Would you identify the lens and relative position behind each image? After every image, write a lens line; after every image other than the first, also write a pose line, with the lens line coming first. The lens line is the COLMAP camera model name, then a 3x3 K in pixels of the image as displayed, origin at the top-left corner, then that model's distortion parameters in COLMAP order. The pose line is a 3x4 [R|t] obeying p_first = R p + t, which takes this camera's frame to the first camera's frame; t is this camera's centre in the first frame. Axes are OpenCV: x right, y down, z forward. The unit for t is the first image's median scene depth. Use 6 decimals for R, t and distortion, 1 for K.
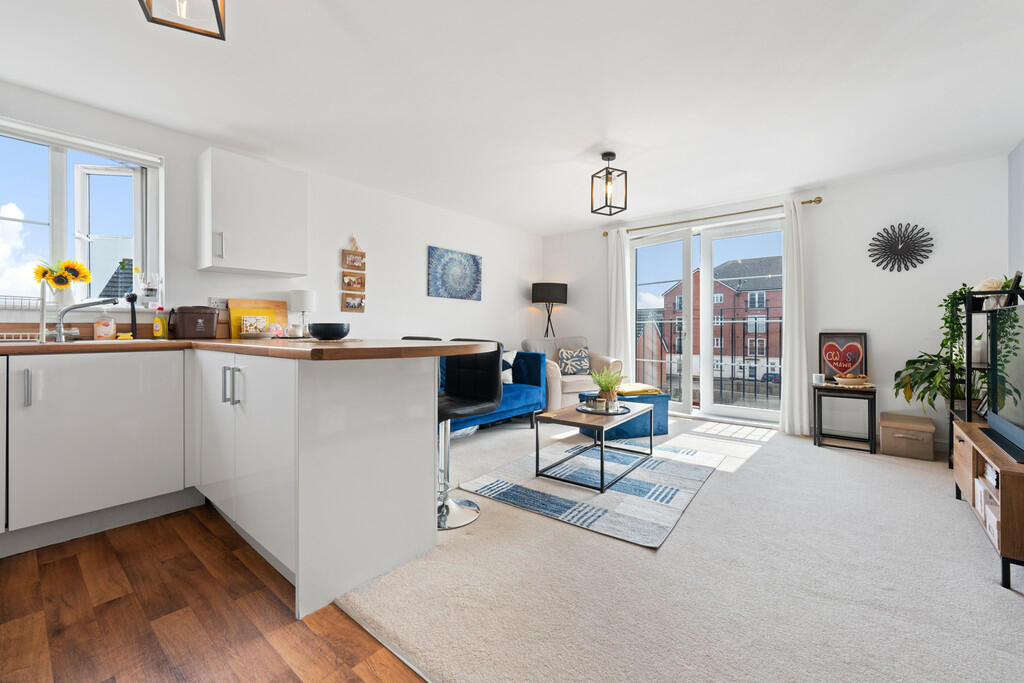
lens RADIAL K [[415.6, 0, 504.4], [0, 415.6, 332.0], [0, 0, 1]] dist [-0.002134, -0.000697]
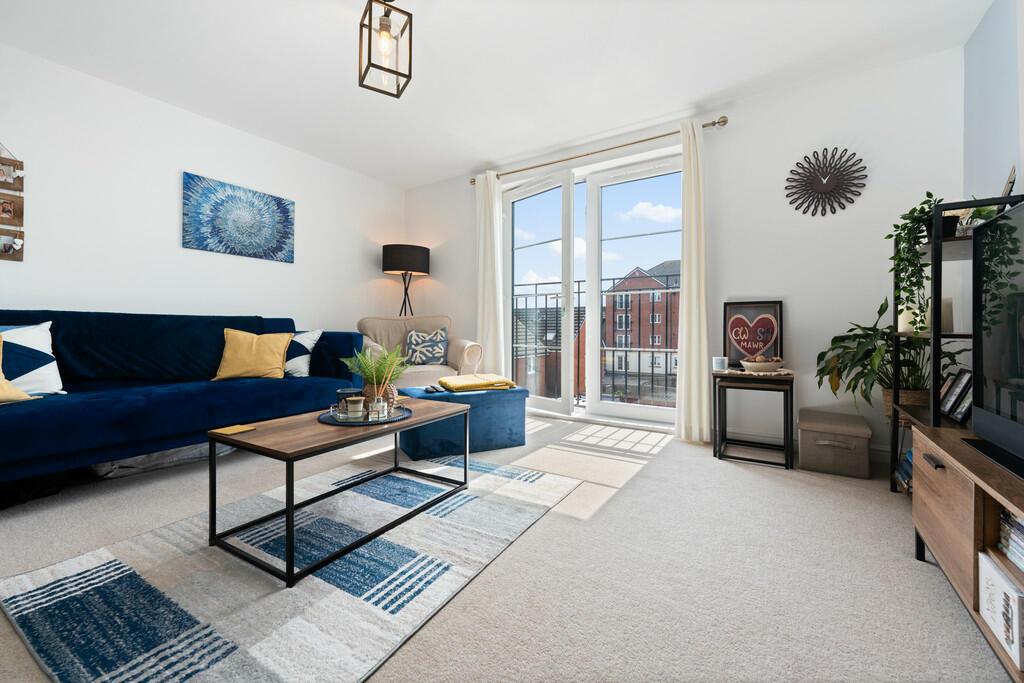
lens RADIAL K [[415.6, 0, 504.4], [0, 415.6, 332.0], [0, 0, 1]] dist [-0.002134, -0.000697]
pose [[0.993088, 0.001363, 0.117362, 0.339575], [-0.001750, 0.999993, 0.003191, 0.063007], [-0.117357, -0.003375, 0.993084, 0.373400]]
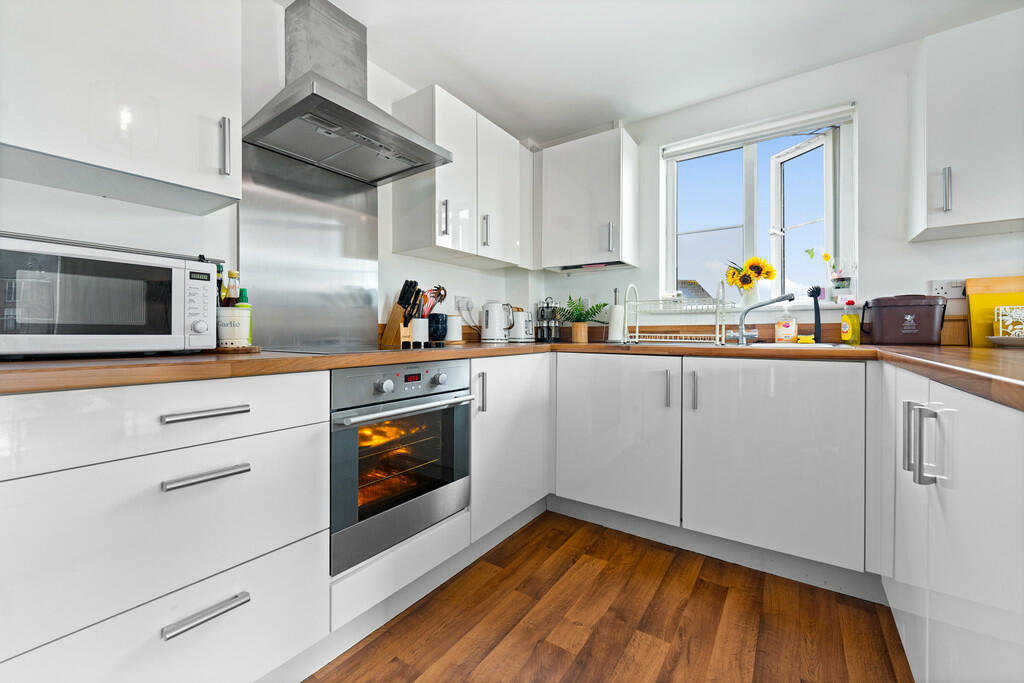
lens RADIAL K [[415.6, 0, 504.4], [0, 415.6, 332.0], [0, 0, 1]] dist [-0.002134, -0.000697]
pose [[0.084541, 0.000706, -0.996420, -0.114417], [-0.004088, 0.999992, 0.000362, -0.001616], [0.996412, 0.004043, 0.084543, 0.259211]]
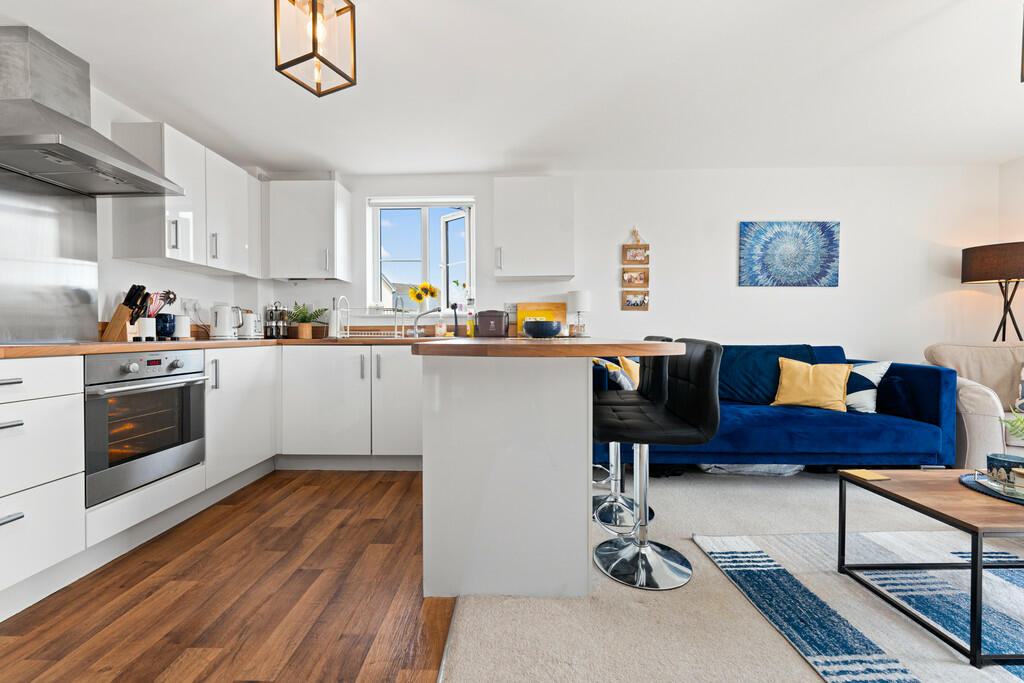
lens RADIAL K [[414.6, 0, 506.7], [0, 414.6, 337.9], [0, 0, 1]] dist [-0.001474, -0.000399]
pose [[0.623554, 0.008002, -0.781740, 0.210366], [-0.001501, 0.999958, 0.009039, 0.006495], [0.781779, -0.004463, 0.623539, 0.224764]]
